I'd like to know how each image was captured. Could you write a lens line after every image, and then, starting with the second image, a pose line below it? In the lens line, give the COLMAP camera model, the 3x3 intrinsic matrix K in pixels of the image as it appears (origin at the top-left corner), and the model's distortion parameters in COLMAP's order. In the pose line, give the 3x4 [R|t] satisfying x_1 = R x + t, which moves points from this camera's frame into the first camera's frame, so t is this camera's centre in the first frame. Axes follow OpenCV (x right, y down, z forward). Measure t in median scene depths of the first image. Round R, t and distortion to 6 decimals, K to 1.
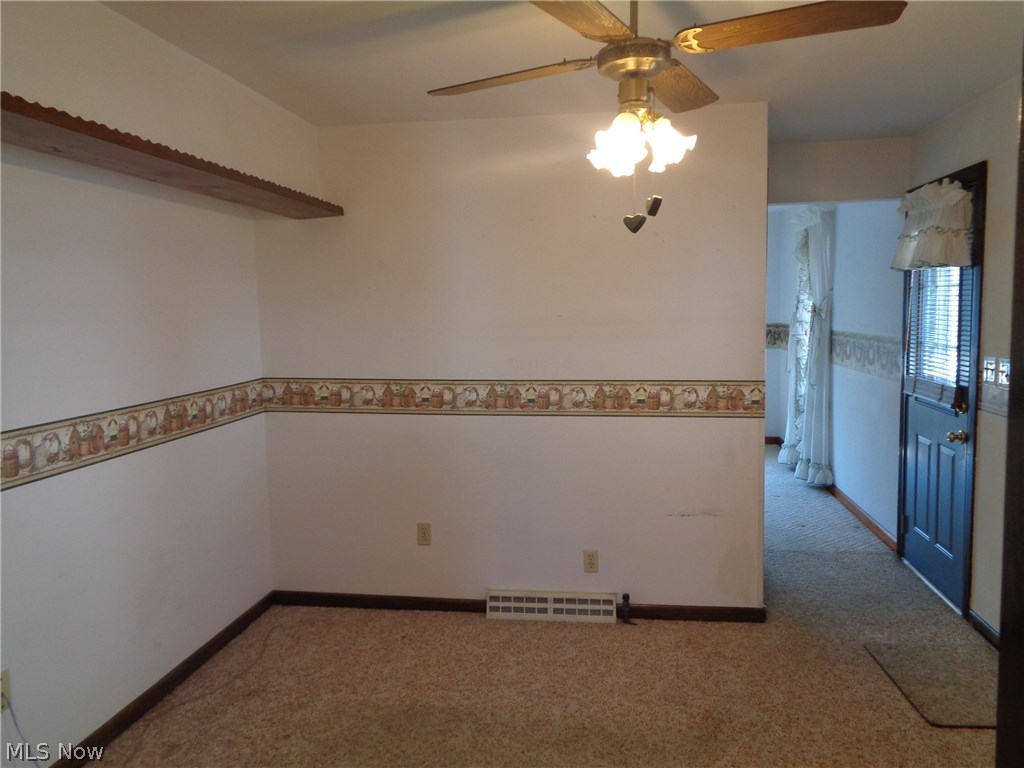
lens RADIAL K [[772.8, 0, 520.8], [0, 772.8, 383.6], [0, 0, 1]] dist [0.024899, -0.013970]
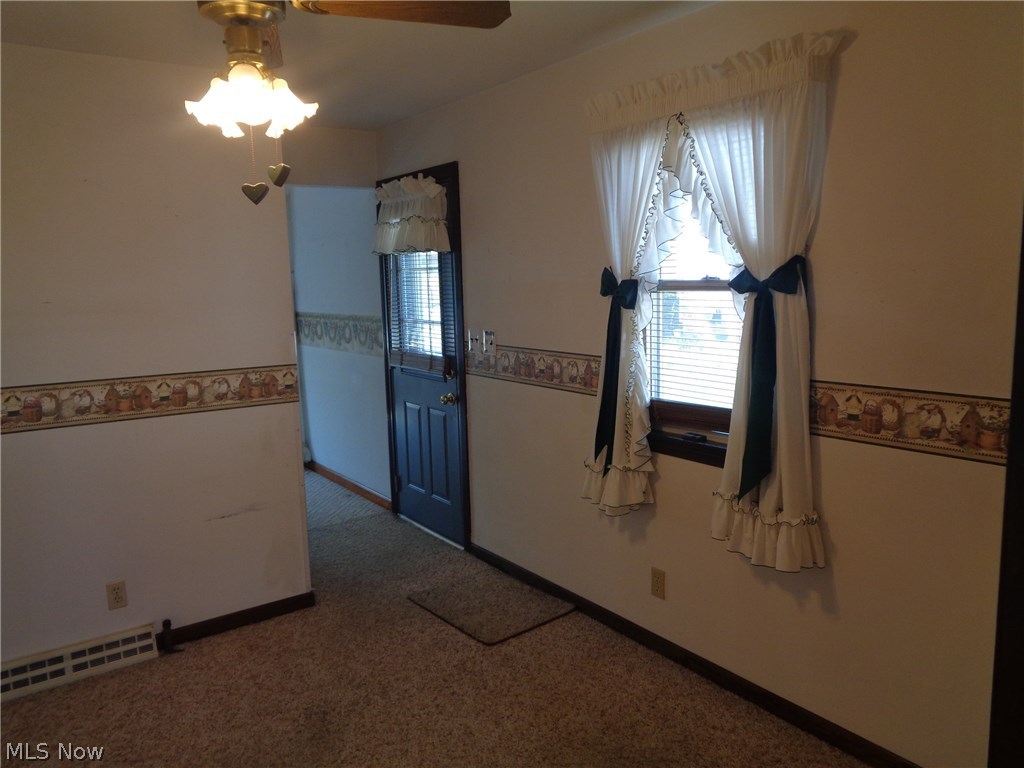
lens RADIAL K [[772.8, 0, 516.3], [0, 772.8, 384.3], [0, 0, 1]] dist [0.024899, -0.013970]
pose [[0.728053, -0.096341, 0.678718, -0.148167], [0.081425, 0.995220, 0.053922, -0.008009], [-0.680668, 0.016007, 0.732417, 0.088487]]
